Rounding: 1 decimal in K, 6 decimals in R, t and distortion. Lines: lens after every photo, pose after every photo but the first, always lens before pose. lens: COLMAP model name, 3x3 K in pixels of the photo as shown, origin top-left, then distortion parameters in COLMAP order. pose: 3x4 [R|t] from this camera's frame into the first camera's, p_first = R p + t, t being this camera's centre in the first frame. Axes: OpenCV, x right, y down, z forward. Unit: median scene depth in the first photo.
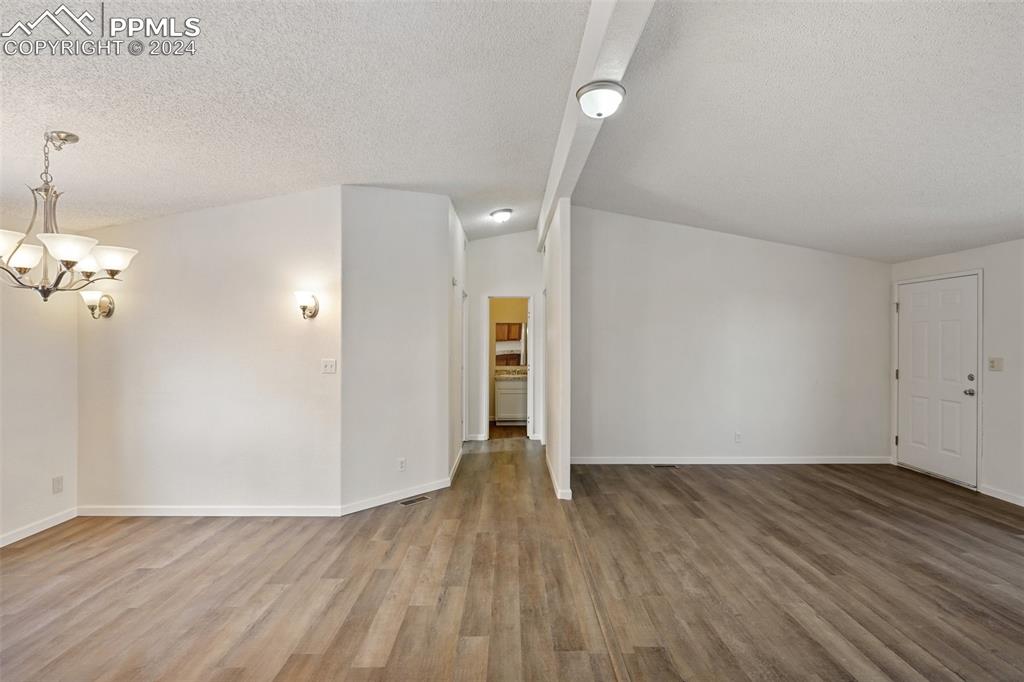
lens RADIAL K [[472.8, 0, 511.4], [0, 472.8, 344.7], [0, 0, 1]] dist [-0.008942, 0.000649]
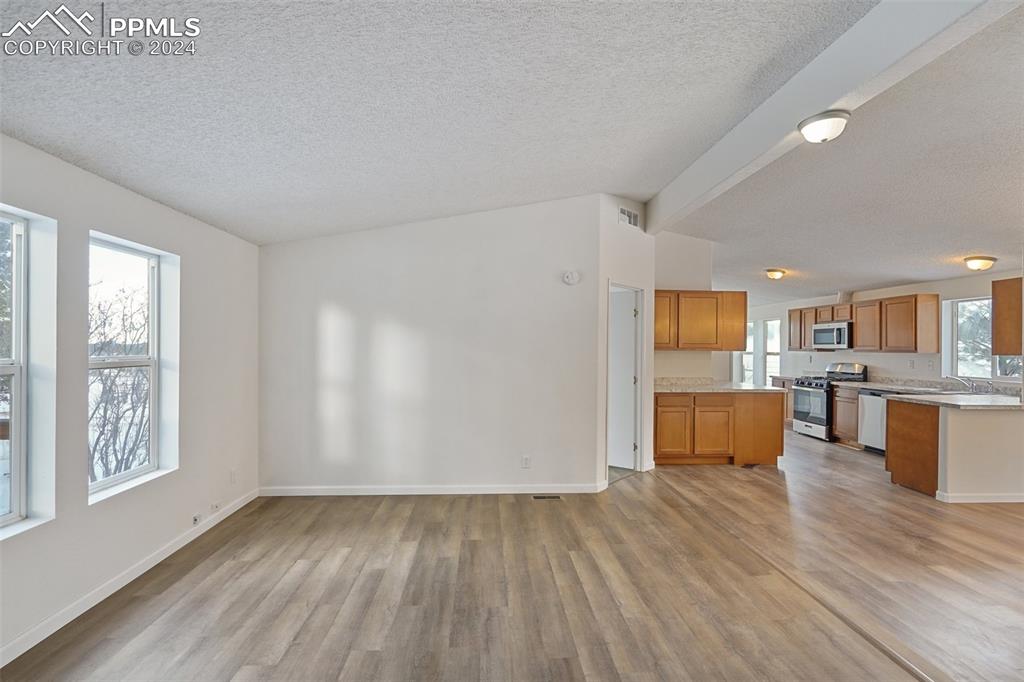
lens RADIAL K [[470.9, 0, 512.0], [0, 470.9, 341.0], [0, 0, 1]] dist [-0.004493, -0.000243]
pose [[-0.998472, -0.011397, -0.054067, 0.803269], [-0.011387, 0.999935, -0.000480, -0.012727], [0.054069, 0.000136, -0.998537, 1.710878]]
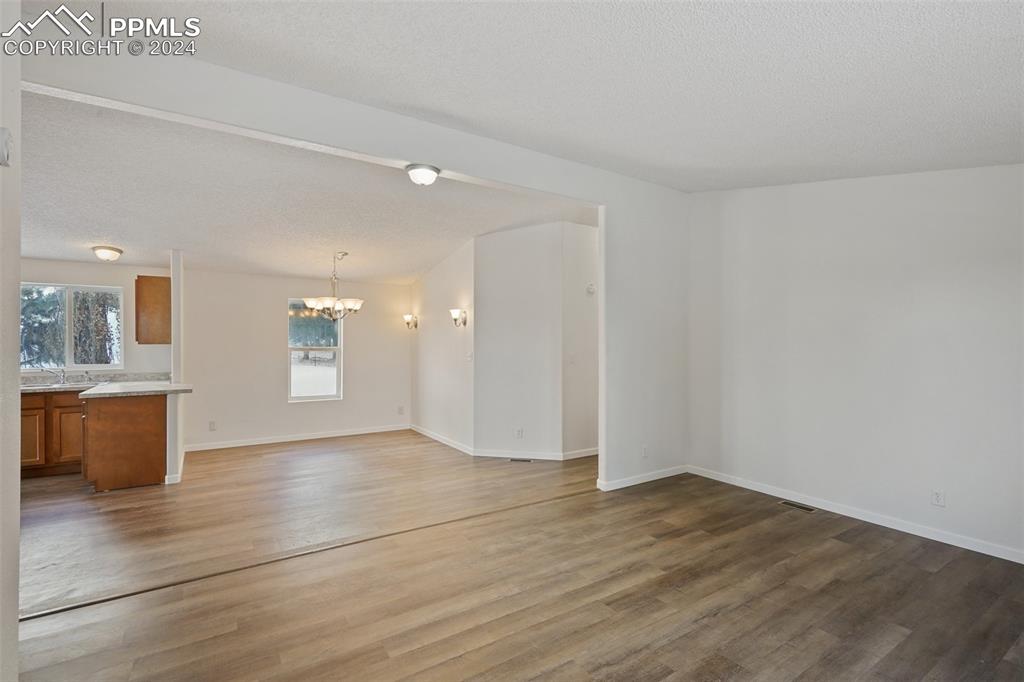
lens RADIAL K [[479.2, 0, 512.0], [0, 479.2, 341.0], [0, 0, 1]] dist [-0.004805, -0.000115]
pose [[0.543954, 0.003130, -0.839109, 1.322846], [-0.010367, 0.999942, -0.002990, -0.003683], [0.839051, 0.010326, 0.543955, 0.347993]]
